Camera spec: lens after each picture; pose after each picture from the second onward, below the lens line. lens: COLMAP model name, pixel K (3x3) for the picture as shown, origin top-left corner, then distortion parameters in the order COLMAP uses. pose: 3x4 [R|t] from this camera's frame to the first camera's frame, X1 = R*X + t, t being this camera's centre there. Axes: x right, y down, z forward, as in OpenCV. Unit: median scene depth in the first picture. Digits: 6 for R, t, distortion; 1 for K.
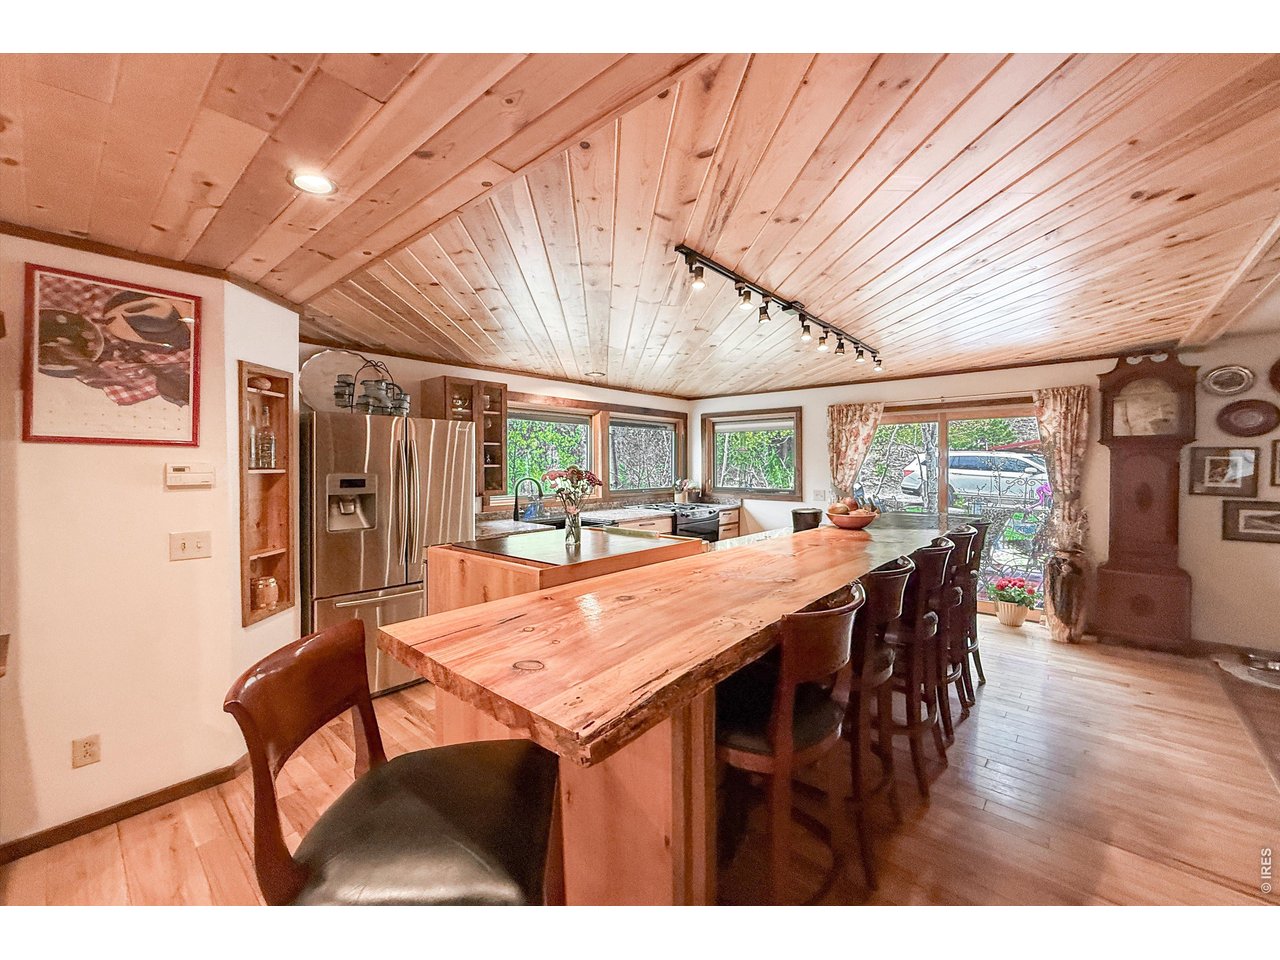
lens RADIAL K [[508.4, 0, 644.7], [0, 508.4, 469.4], [0, 0, 1]] dist [0.003625, 0.000325]
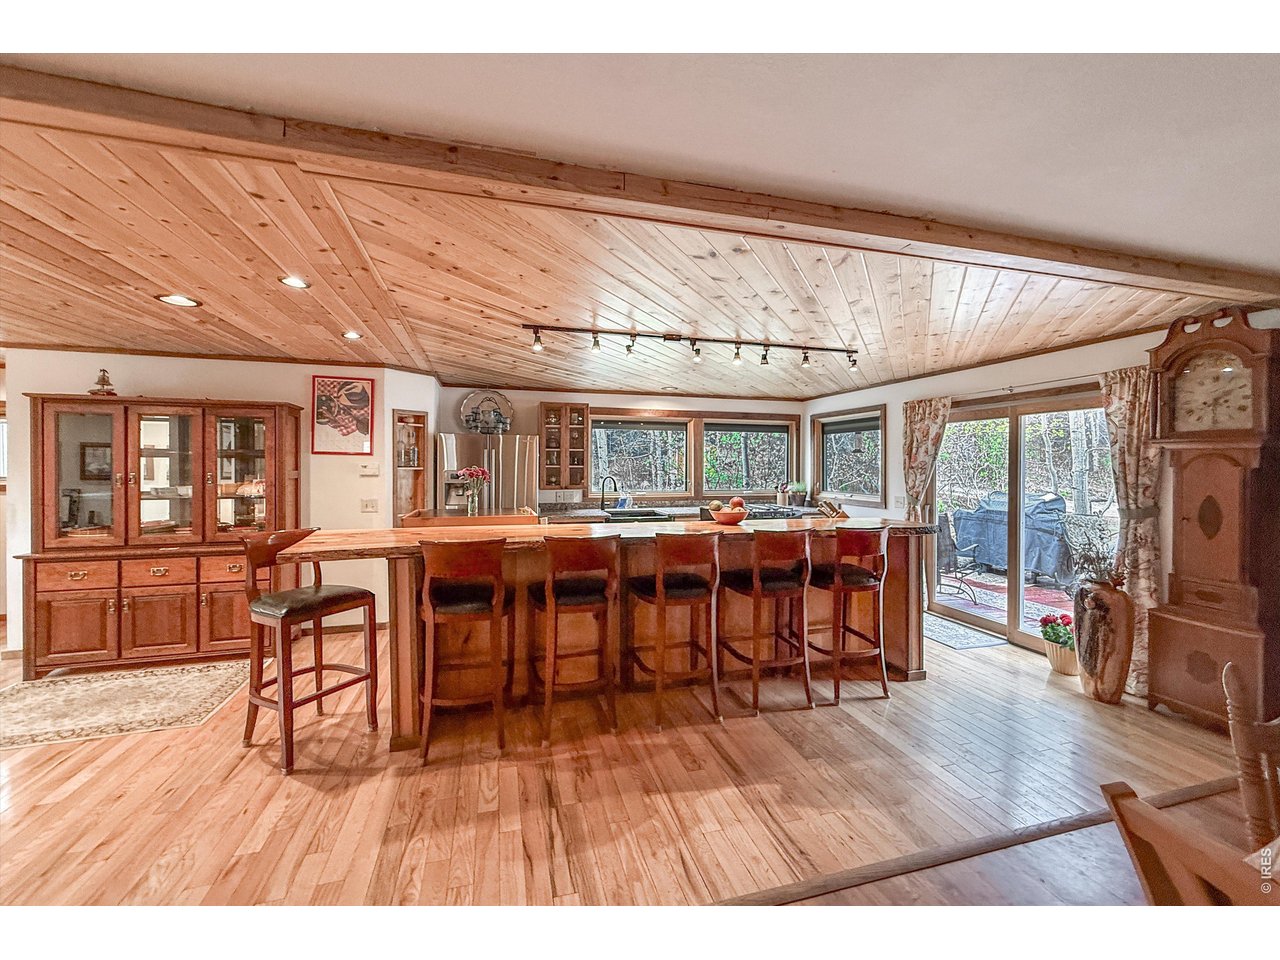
lens RADIAL K [[554.8, 0, 630.5], [0, 554.8, 470.4], [0, 0, 1]] dist [-0.008030, 0.001714]
pose [[0.814207, 0.011164, -0.580468, 0.699744], [-0.012582, 0.999920, 0.001583, -0.001537], [0.580439, 0.006015, 0.814282, -0.092954]]
